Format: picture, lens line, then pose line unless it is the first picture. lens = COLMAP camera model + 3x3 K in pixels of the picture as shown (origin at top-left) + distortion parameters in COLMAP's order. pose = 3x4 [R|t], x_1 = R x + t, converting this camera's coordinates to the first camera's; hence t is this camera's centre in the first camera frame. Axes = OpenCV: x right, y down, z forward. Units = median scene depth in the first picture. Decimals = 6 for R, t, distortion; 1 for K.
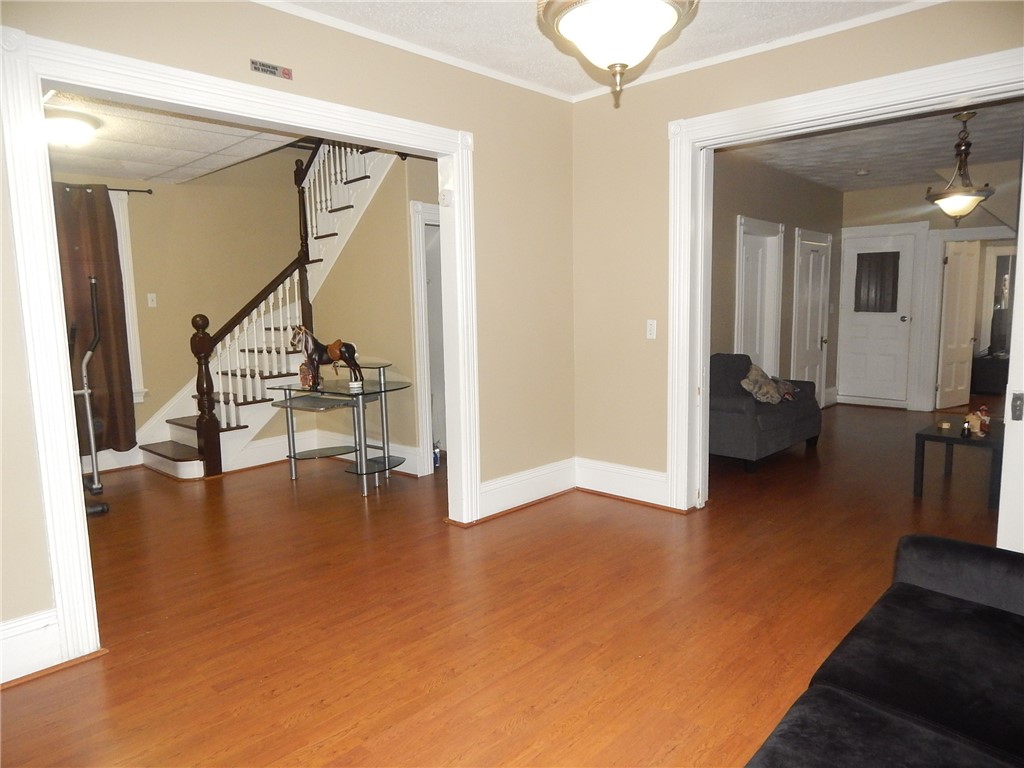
lens RADIAL K [[683.6, 0, 512.7], [0, 683.6, 384.3], [0, 0, 1]] dist [0.004305, -0.000176]
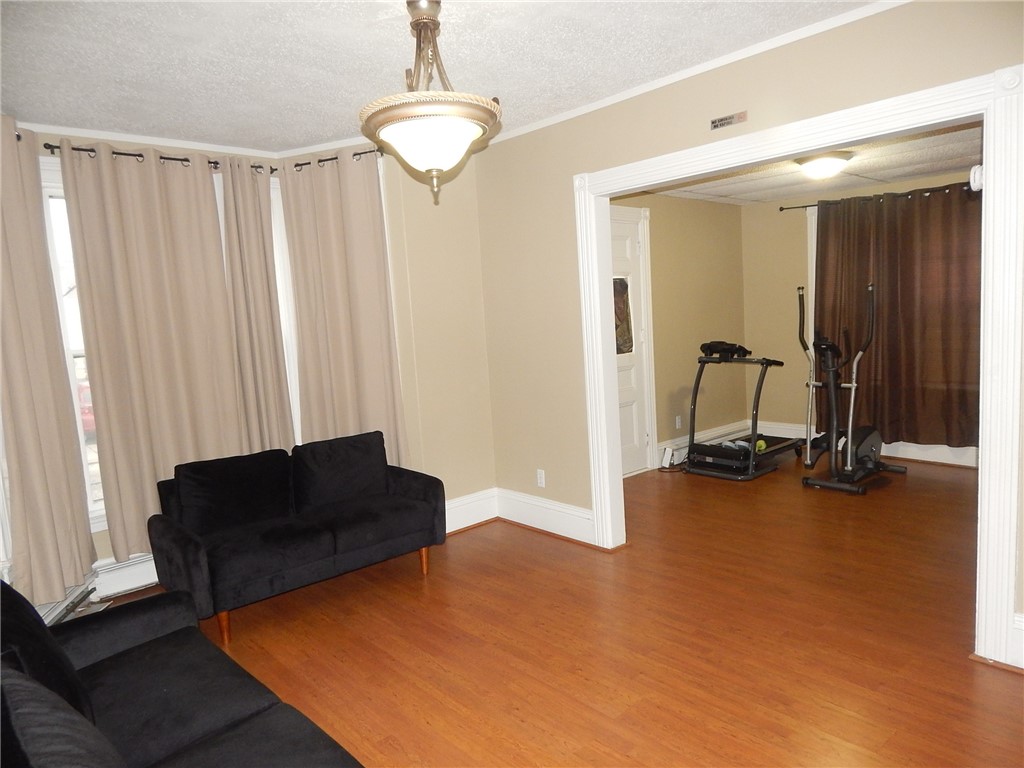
lens RADIAL K [[683.6, 0, 512.4], [0, 683.6, 388.8], [0, 0, 1]] dist [0.004305, -0.000176]
pose [[-0.080557, 0.143306, -0.986394, 0.746289], [-0.057067, 0.987324, 0.148102, -0.163760], [0.995115, 0.068222, -0.071358, 0.699314]]
